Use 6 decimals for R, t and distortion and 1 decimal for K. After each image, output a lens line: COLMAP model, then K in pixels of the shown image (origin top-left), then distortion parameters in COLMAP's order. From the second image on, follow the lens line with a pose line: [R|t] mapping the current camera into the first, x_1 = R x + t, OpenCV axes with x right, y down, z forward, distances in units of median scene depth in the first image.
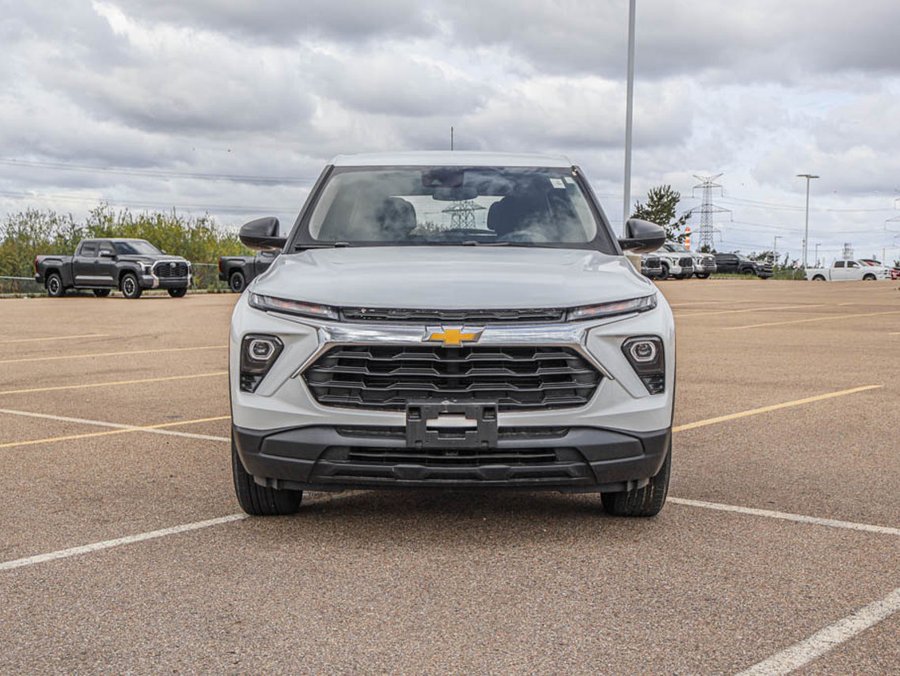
lens RADIAL K [[1368.6, 0, 399.4], [0, 1368.6, 338.8], [0, 0, 1]] dist [-0.025285, 0.003516]
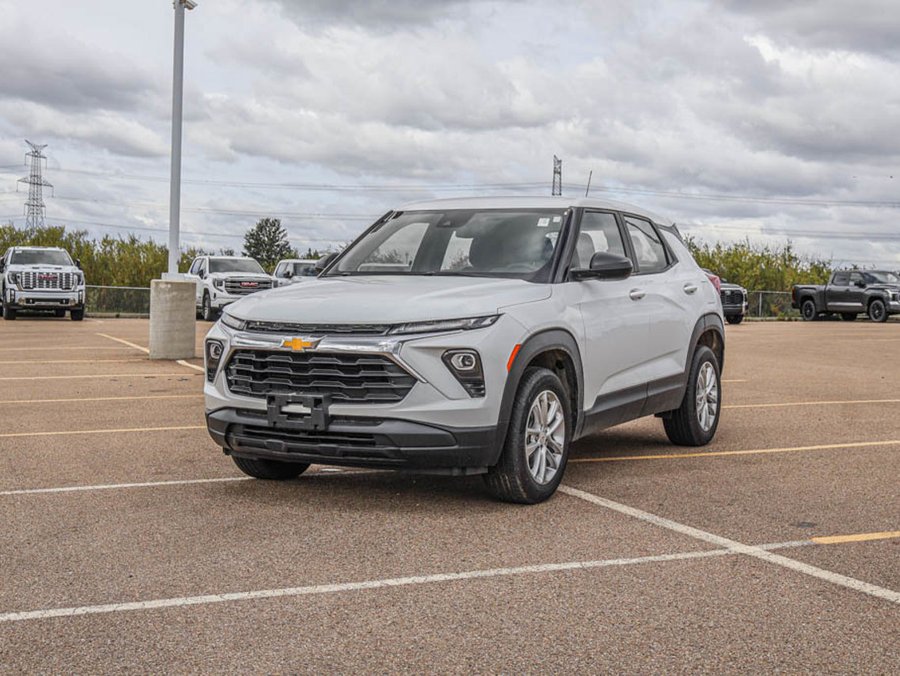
lens RADIAL K [[1368.6, 0, 399.4], [0, 1368.6, 338.8], [0, 0, 1]] dist [-0.025285, 0.003516]
pose [[0.864980, 0.023634, -0.501249, 0.737930], [-0.033812, 0.999365, -0.011226, 0.004502], [0.500666, 0.026659, 0.865230, -0.086693]]
